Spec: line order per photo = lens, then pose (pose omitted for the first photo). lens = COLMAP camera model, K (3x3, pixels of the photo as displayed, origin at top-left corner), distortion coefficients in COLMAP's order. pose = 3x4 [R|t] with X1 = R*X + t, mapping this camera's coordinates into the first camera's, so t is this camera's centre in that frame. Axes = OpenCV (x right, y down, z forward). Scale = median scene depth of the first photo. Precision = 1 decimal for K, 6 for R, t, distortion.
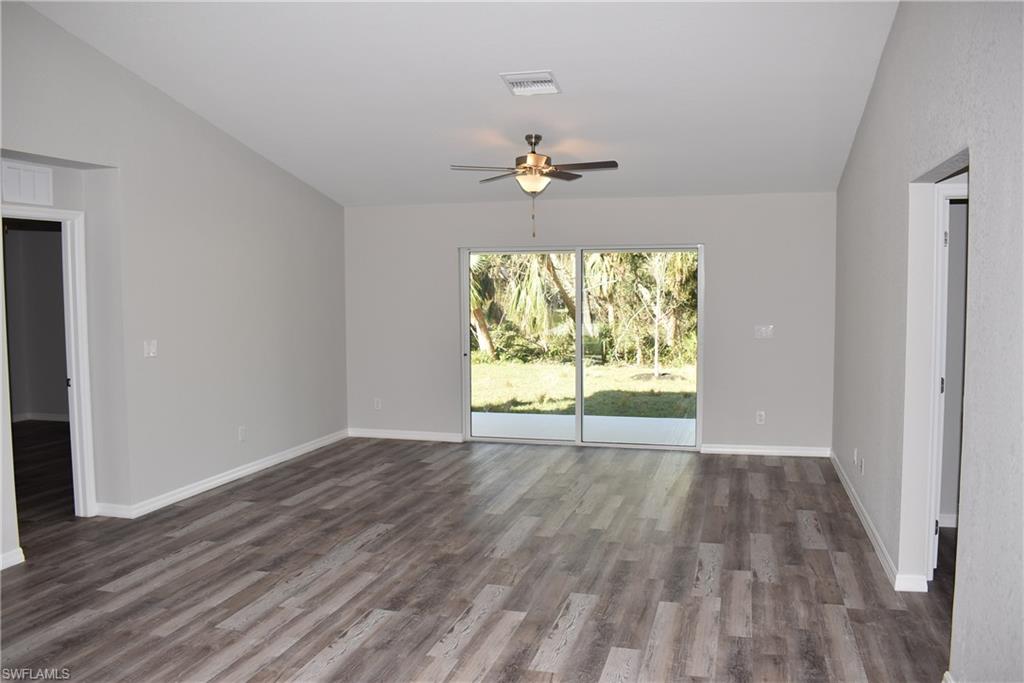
lens RADIAL K [[854.5, 0, 512.0], [0, 854.5, 341.5], [0, 0, 1]] dist [-0.088049, 0.003193]
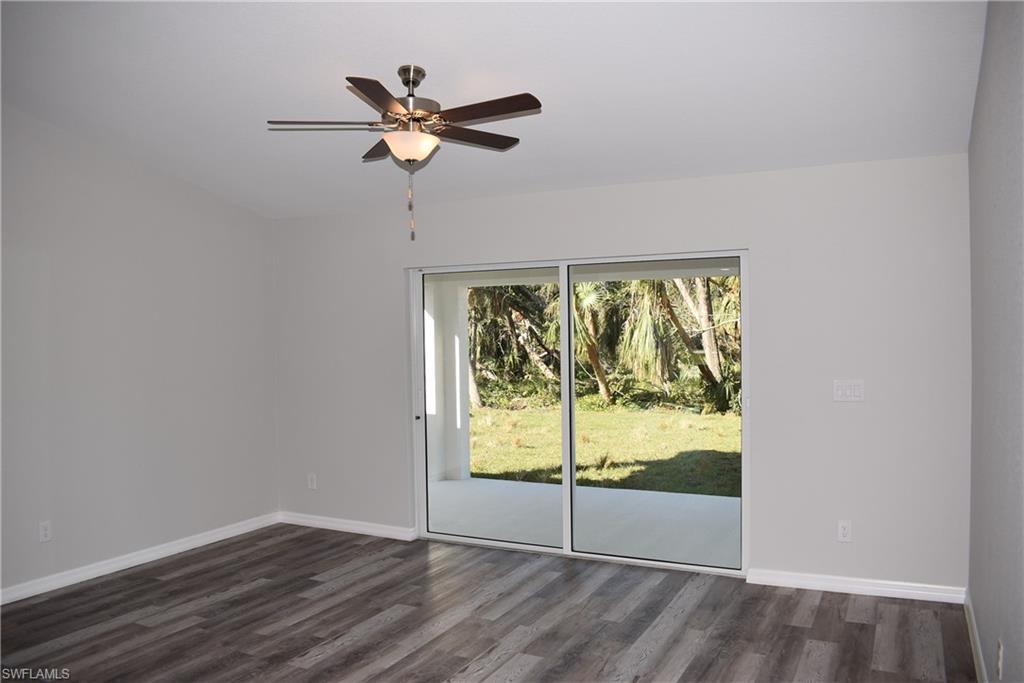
lens RADIAL K [[803.2, 0, 512.0], [0, 803.2, 341.5], [0, 0, 1]] dist [-0.092963, 0.003189]
pose [[0.979004, -0.008064, -0.203681, 0.265176], [-0.001795, 0.998837, -0.048172, -0.026509], [0.203833, 0.047527, 0.977851, 0.594820]]
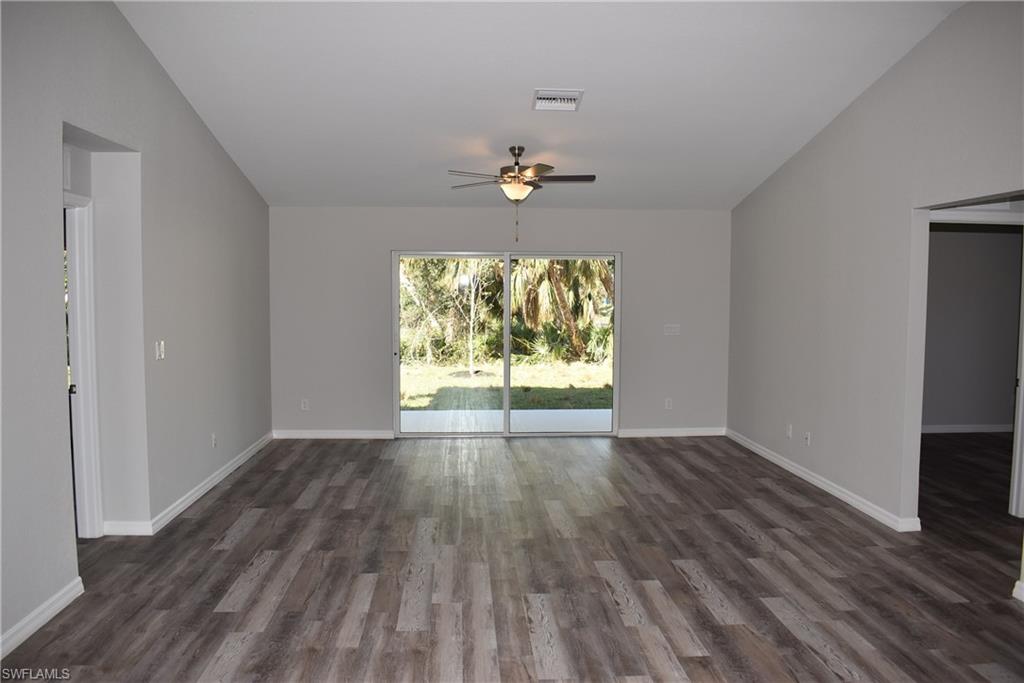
lens RADIAL K [[803.2, 0, 512.0], [0, 803.2, 341.5], [0, 0, 1]] dist [-0.092963, 0.003189]
pose [[0.945027, -0.010819, 0.326814, -0.395221], [0.011606, 0.999933, -0.000460, 0.004247], [-0.326787, 0.004227, 0.945088, 0.061163]]
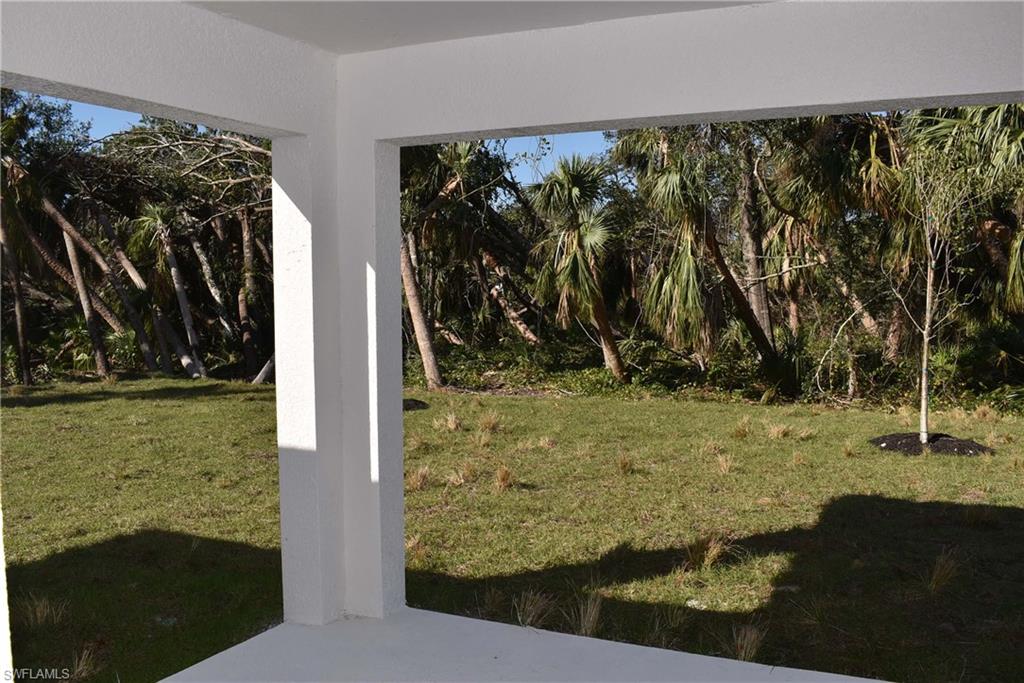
lens RADIAL K [[894.3, 0, 512.0], [0, 894.3, 341.5], [0, 0, 1]] dist [-0.085609, 0.005111]
pose [[0.986032, 0.009115, -0.166308, 0.045684], [-0.008873, 0.999958, 0.002204, -0.060419], [0.166322, -0.000697, 0.986071, 1.517193]]
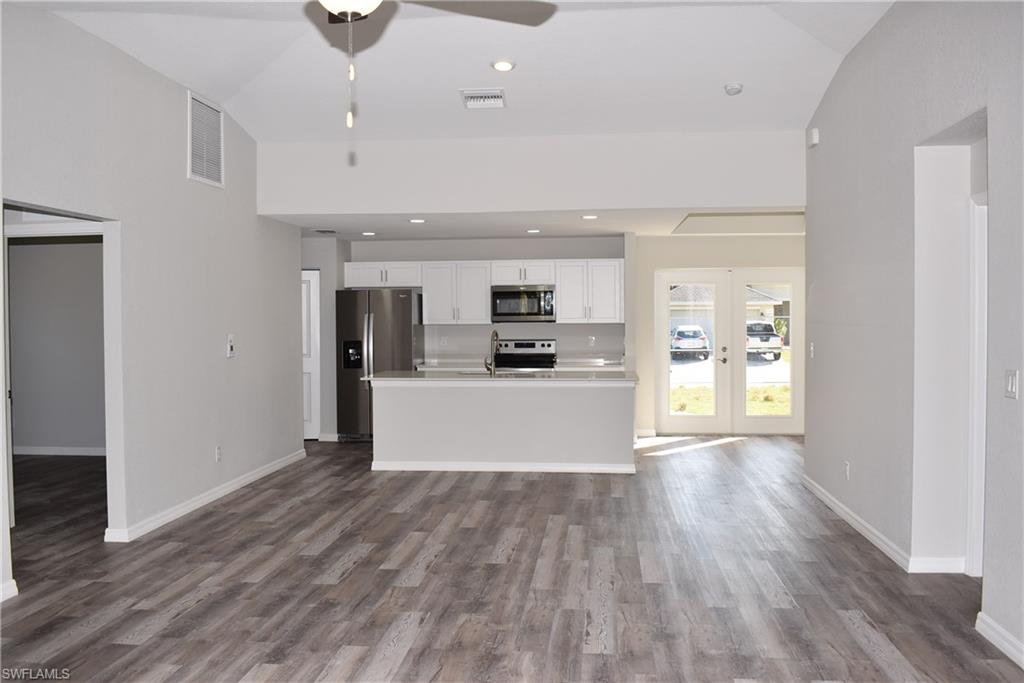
lens RADIAL K [[894.3, 0, 512.0], [0, 894.3, 341.5], [0, 0, 1]] dist [-0.085609, 0.005111]
pose [[-0.985809, 0.016222, -0.167083, 0.028275], [0.000300, 0.995489, 0.094879, -0.092061], [0.167868, 0.093482, -0.981367, 1.759063]]
